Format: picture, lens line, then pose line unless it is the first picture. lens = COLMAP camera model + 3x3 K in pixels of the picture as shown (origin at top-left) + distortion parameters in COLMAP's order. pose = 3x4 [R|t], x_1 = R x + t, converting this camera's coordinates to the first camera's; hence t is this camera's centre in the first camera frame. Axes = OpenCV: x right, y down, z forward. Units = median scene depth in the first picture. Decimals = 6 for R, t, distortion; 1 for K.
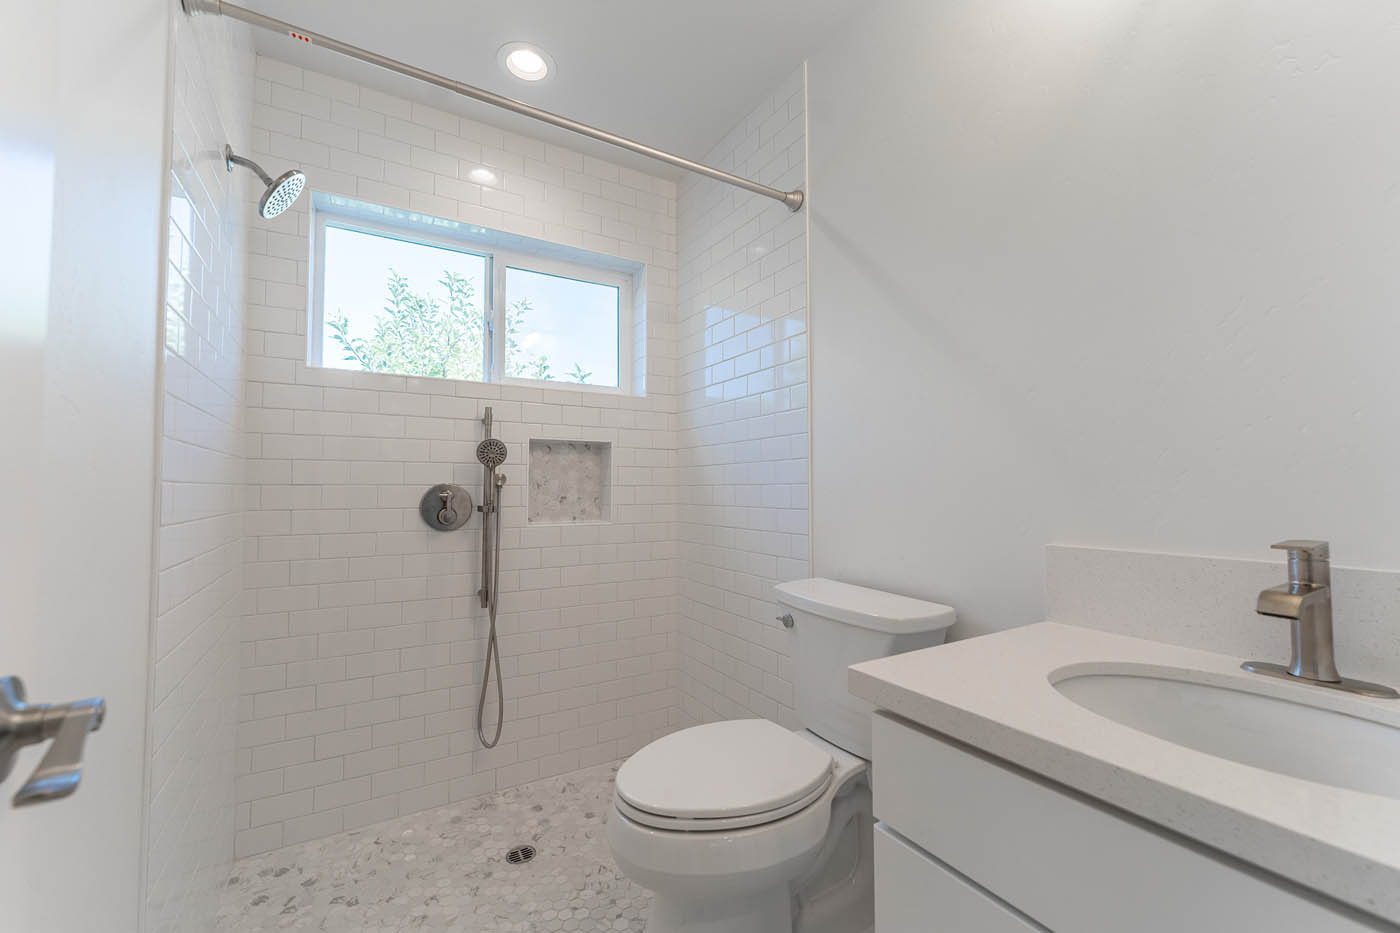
lens RADIAL K [[559.1, 0, 694.6], [0, 559.1, 468.1], [0, 0, 1]] dist [-0.000007, 0.000049]
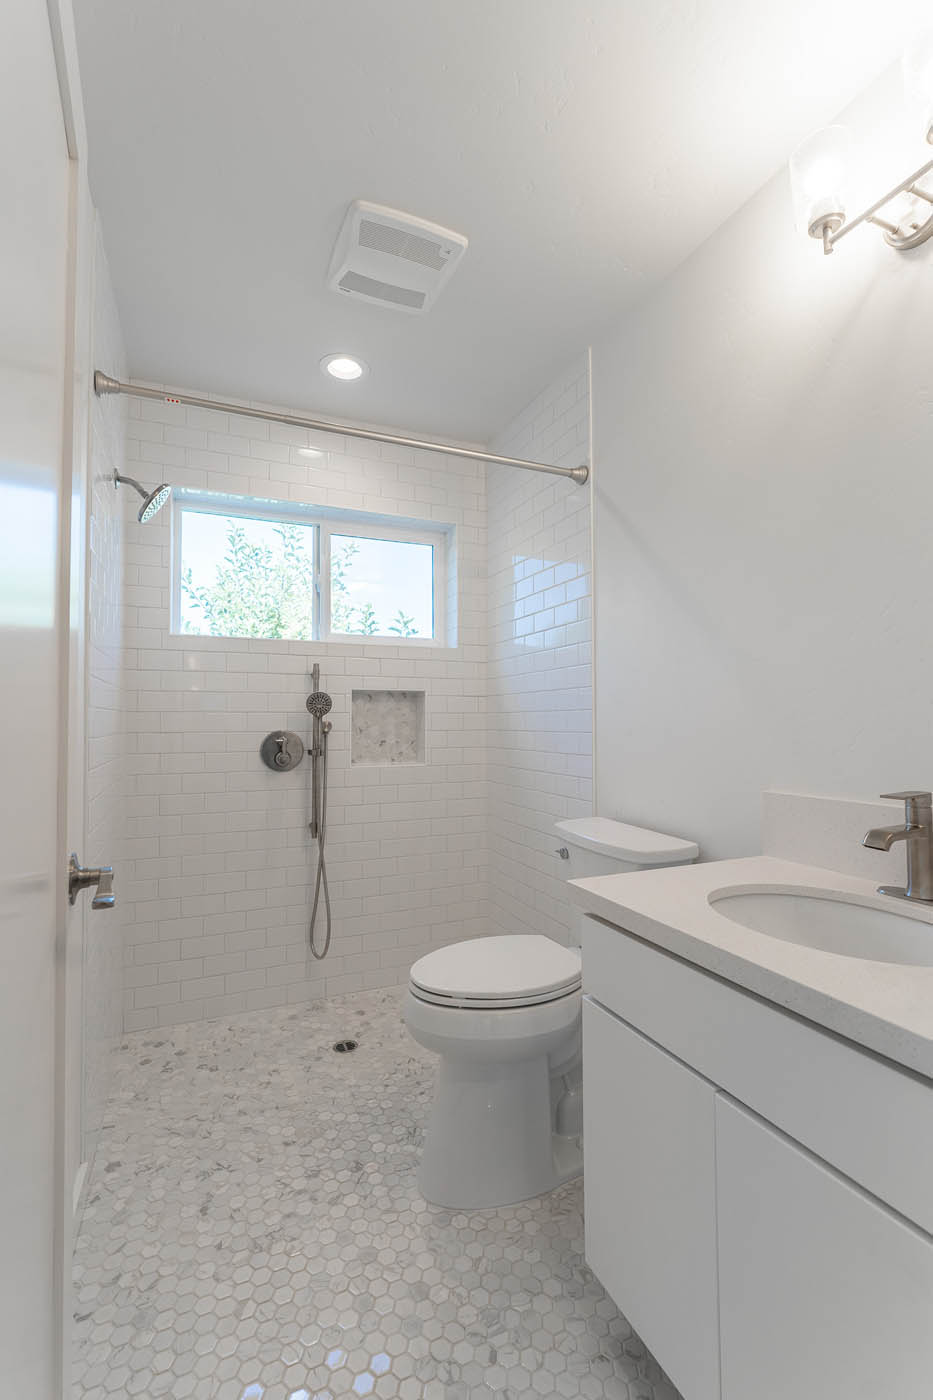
lens RADIAL K [[587.9, 0, 456.6], [0, 587.9, 709.9], [0, 0, 1]] dist [-0.001654, -0.000078]
pose [[0.991706, -0.004850, -0.128438, 0.082729], [0.006606, 0.999890, 0.013251, -0.033048], [0.128360, -0.013990, 0.991629, -0.184822]]
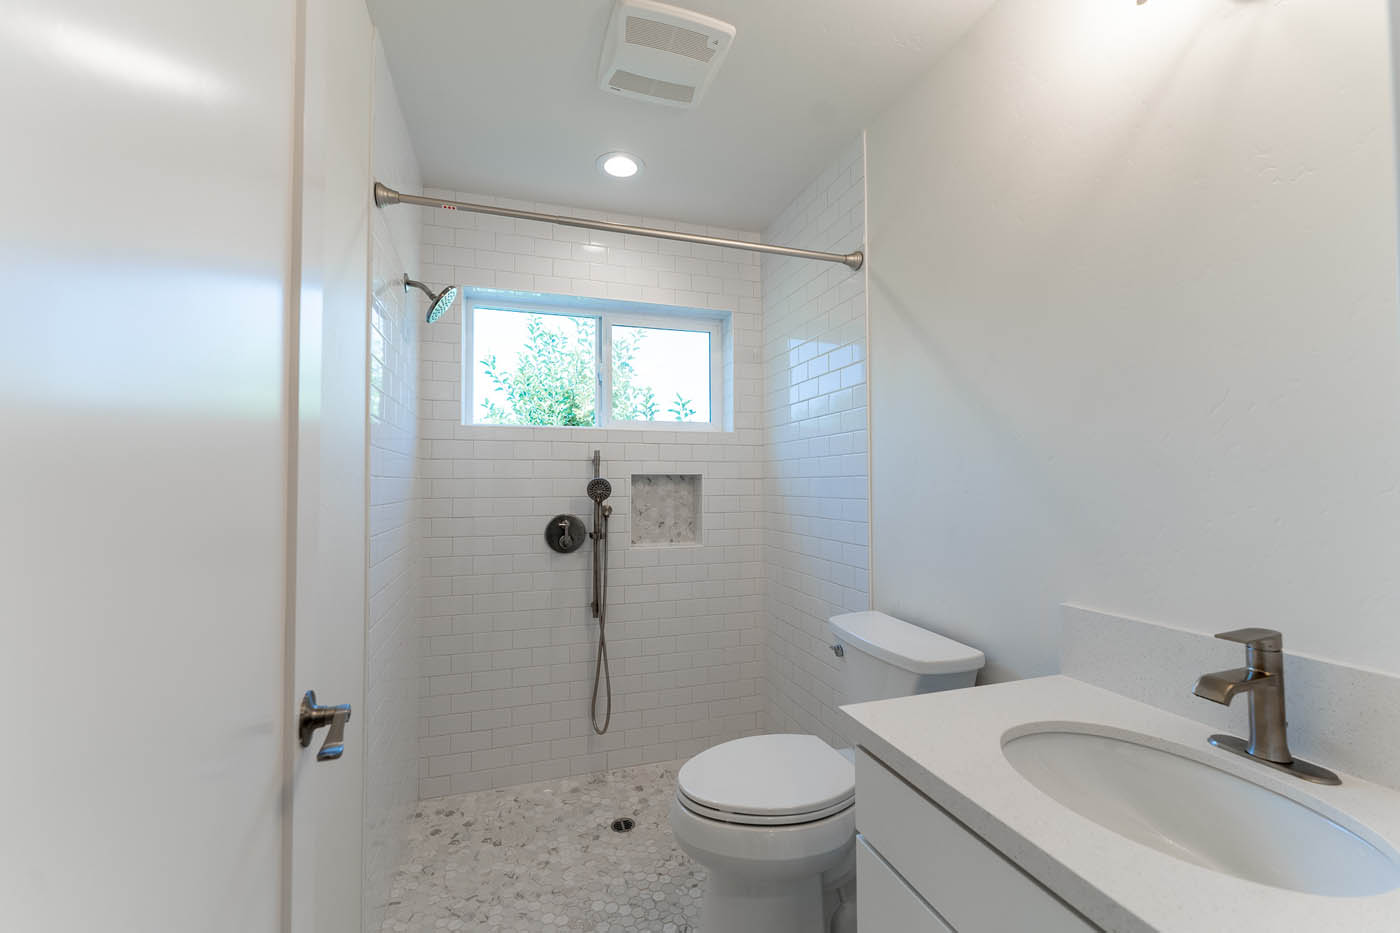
lens RADIAL K [[543.7, 0, 688.4], [0, 543.7, 476.5], [0, 0, 1]] dist [-0.000557, -0.000104]
pose [[0.974944, -0.008096, -0.222303, 0.093948], [0.010907, 0.999875, 0.011422, -0.075355], [0.222182, -0.013560, 0.974911, -0.106063]]
